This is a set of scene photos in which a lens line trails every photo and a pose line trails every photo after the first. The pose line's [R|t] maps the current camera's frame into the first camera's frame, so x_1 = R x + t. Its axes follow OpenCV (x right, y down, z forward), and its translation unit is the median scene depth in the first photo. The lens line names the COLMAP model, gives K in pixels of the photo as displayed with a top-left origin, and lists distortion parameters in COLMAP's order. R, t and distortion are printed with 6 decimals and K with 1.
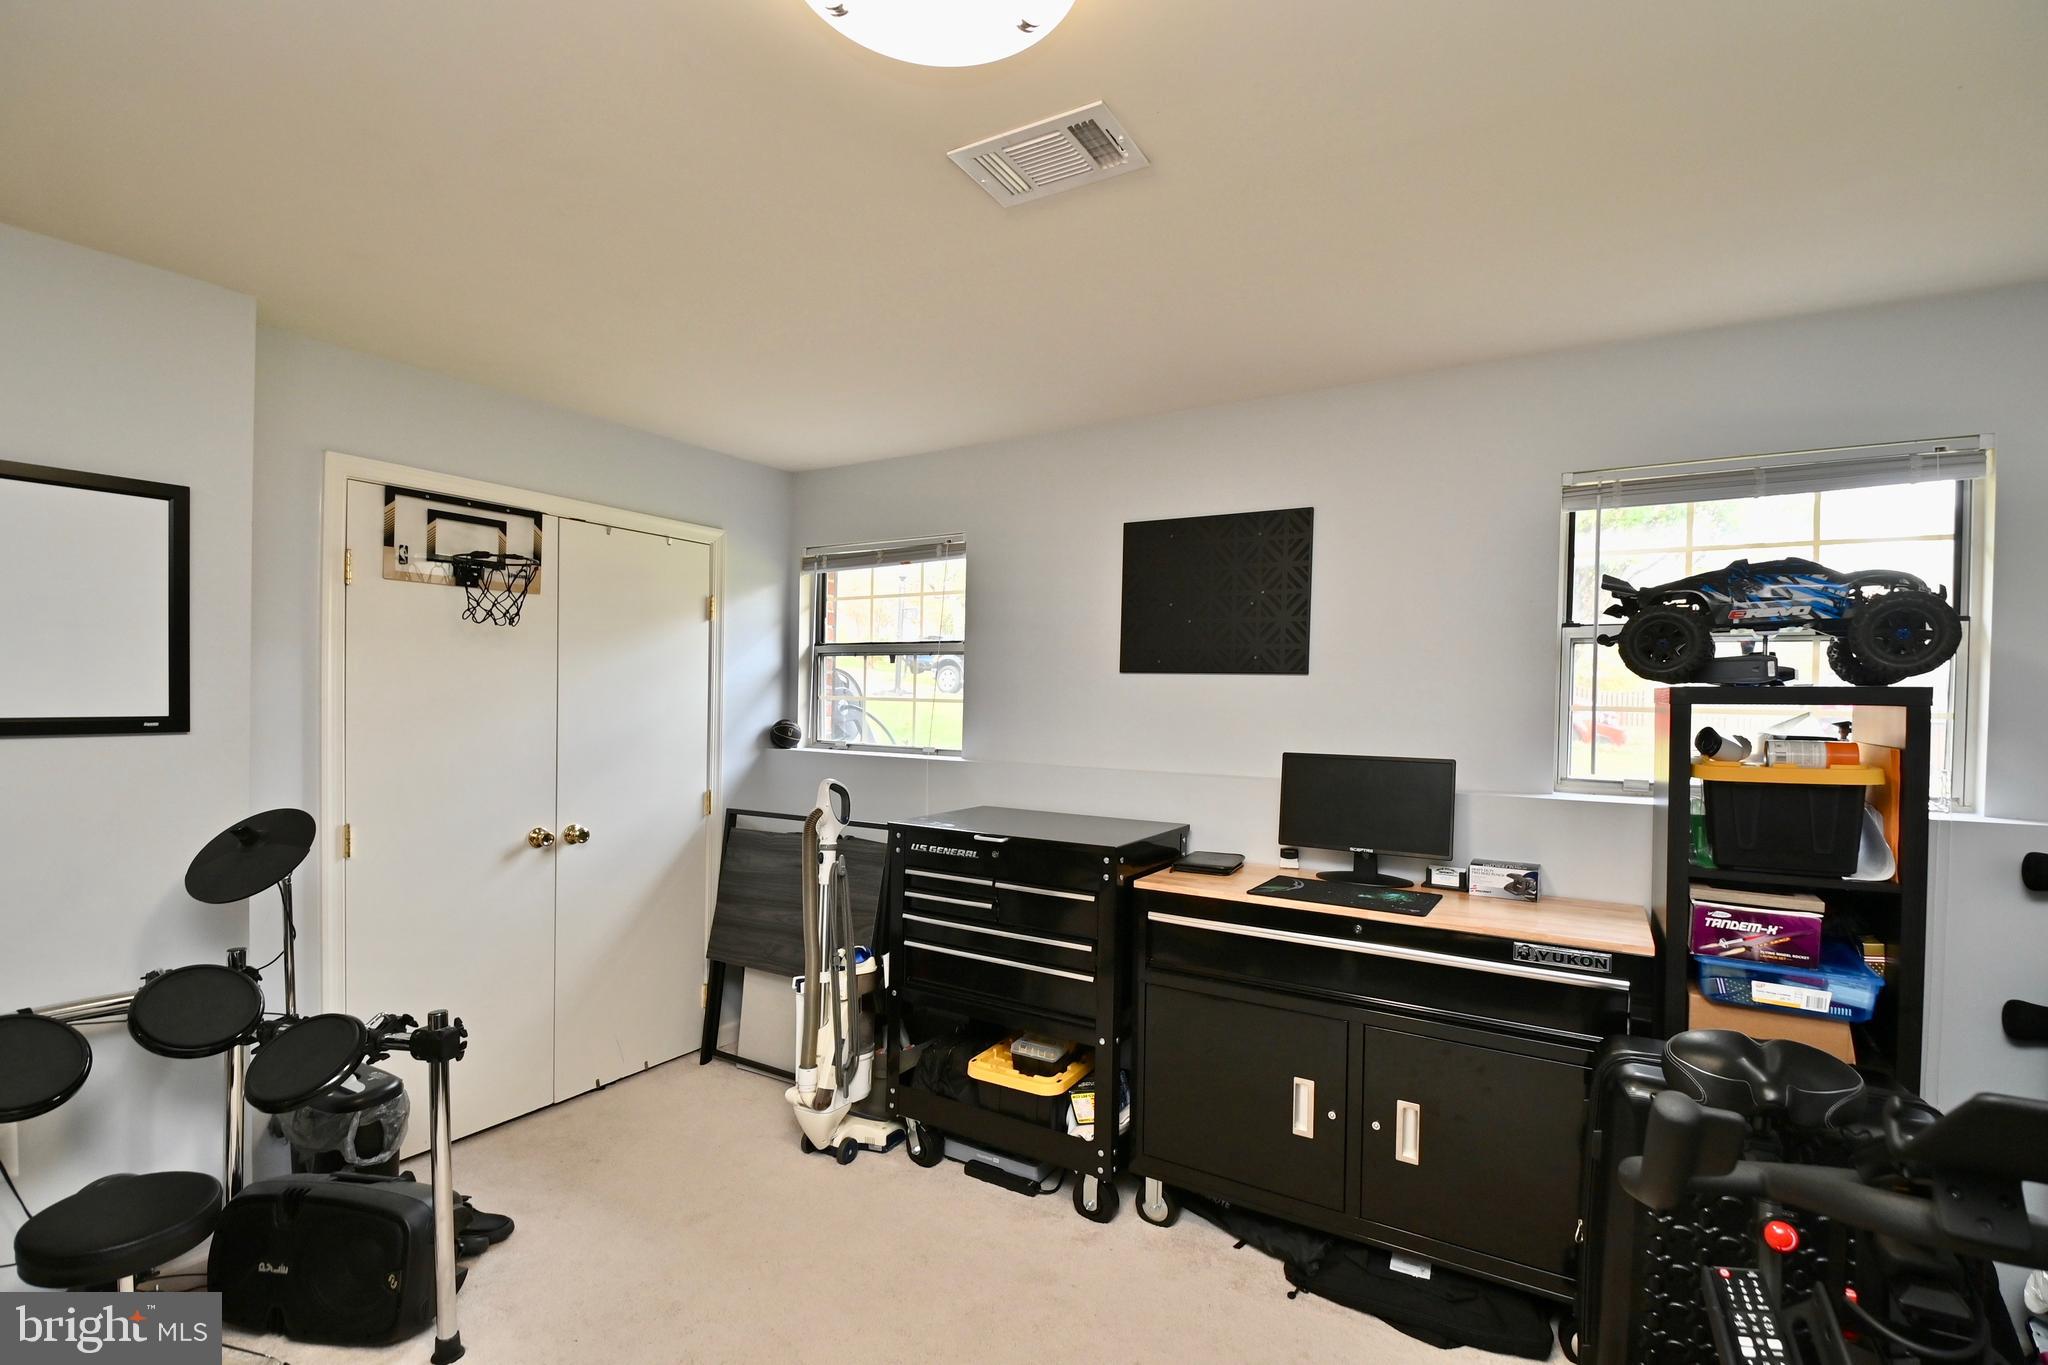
lens RADIAL K [[919.5, 0, 1032.6], [0, 919.5, 698.2], [0, 0, 1]] dist [0.008375, -0.017445]
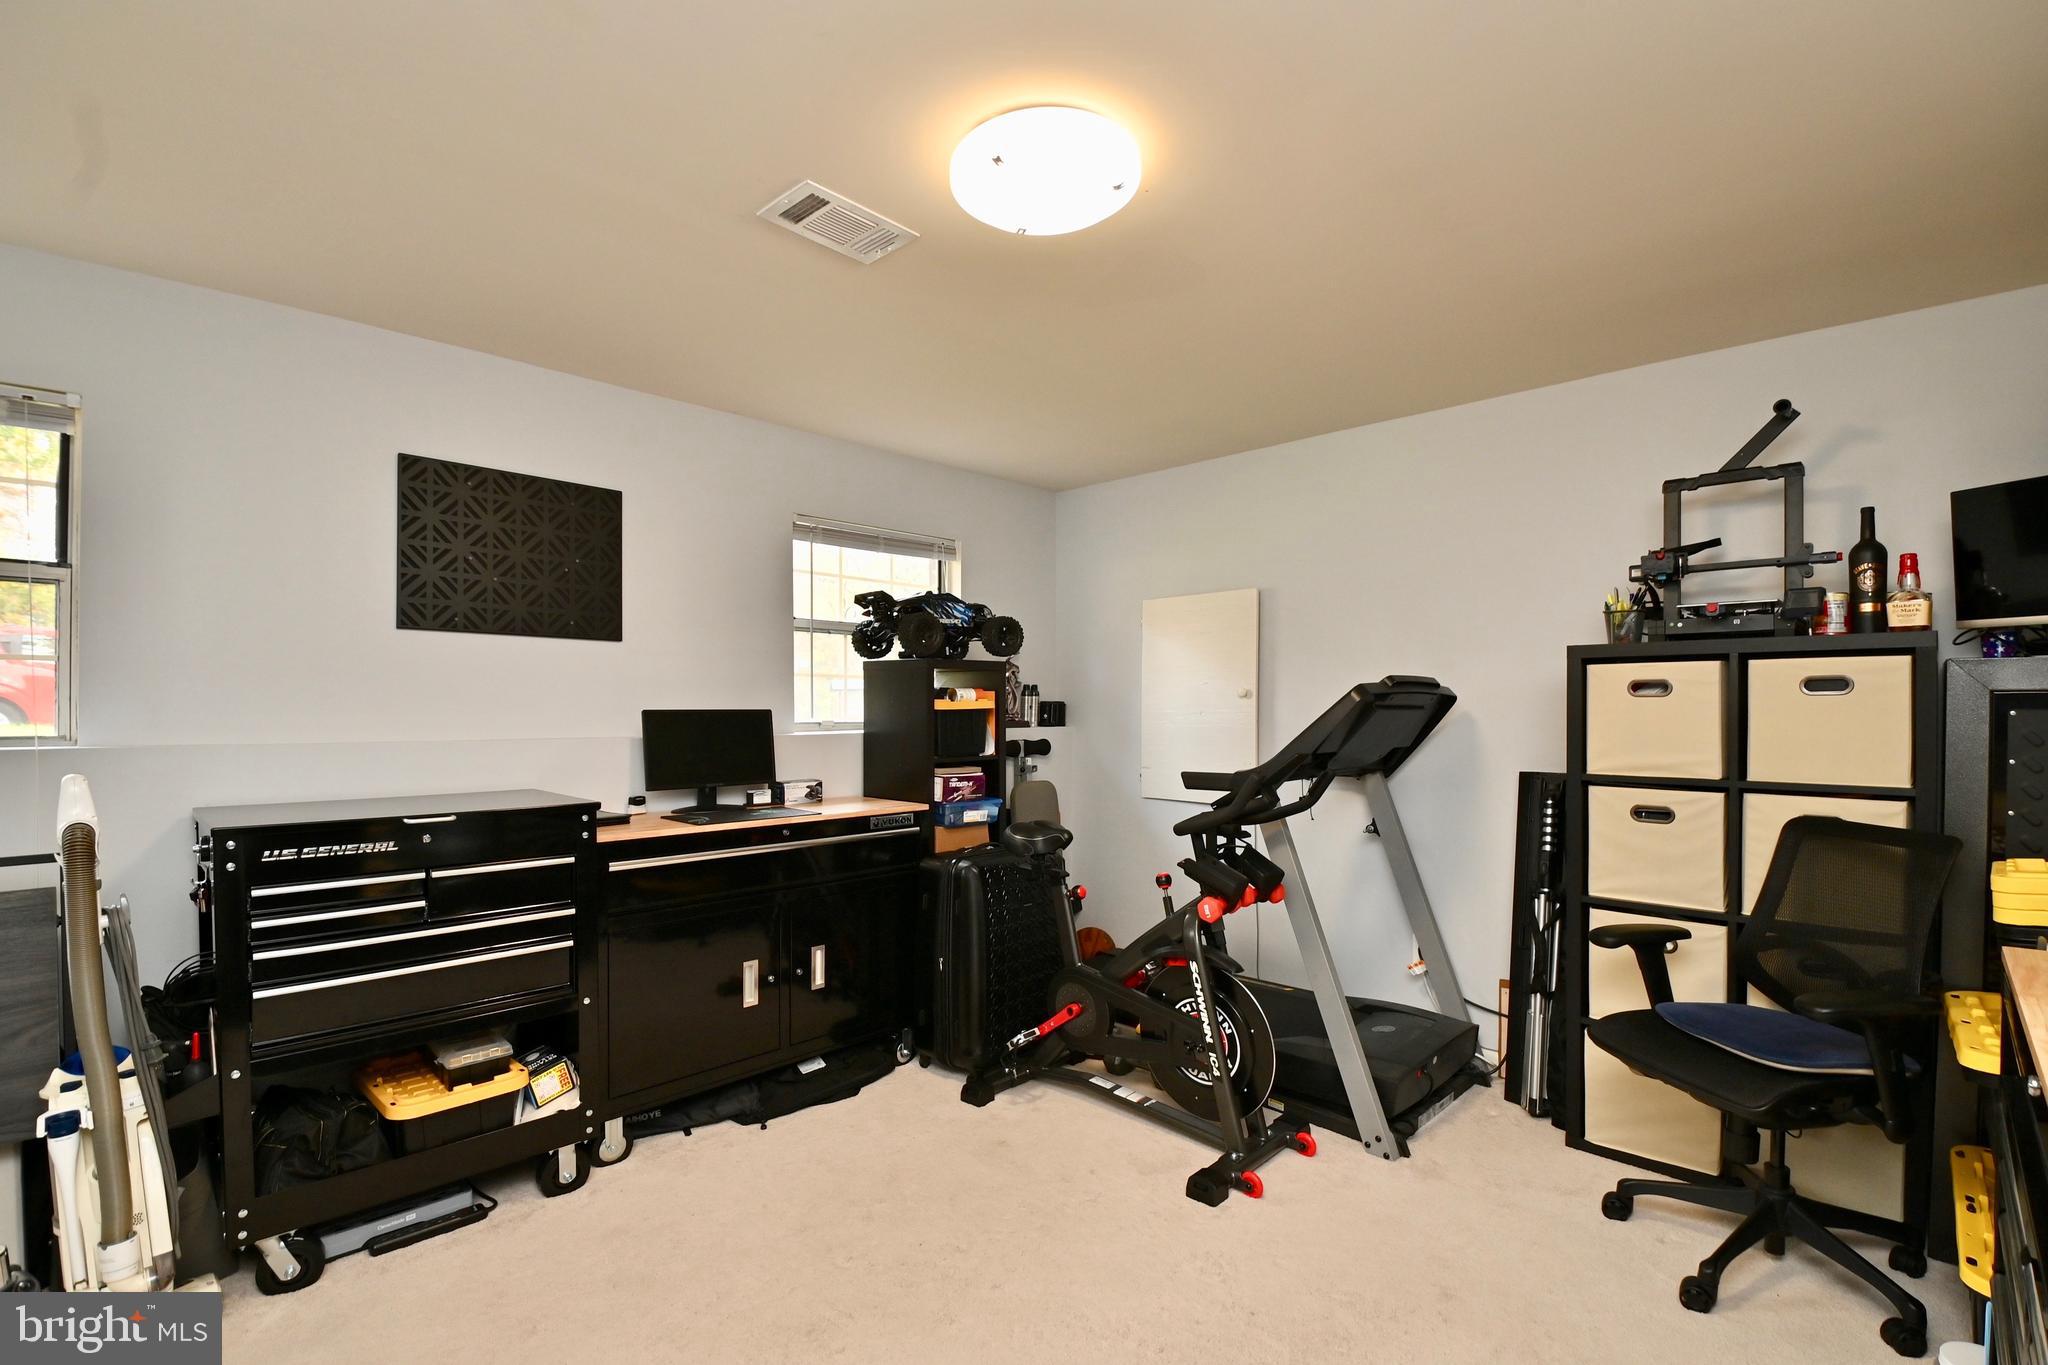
lens RADIAL K [[919.5, 0, 1029.9], [0, 919.5, 698.4], [0, 0, 1]] dist [0.008375, -0.017445]
pose [[0.227165, -0.005253, 0.973842, -0.727063], [0.002715, 0.999985, 0.004760, 0.041764], [-0.973853, 0.001563, 0.227175, 0.291259]]
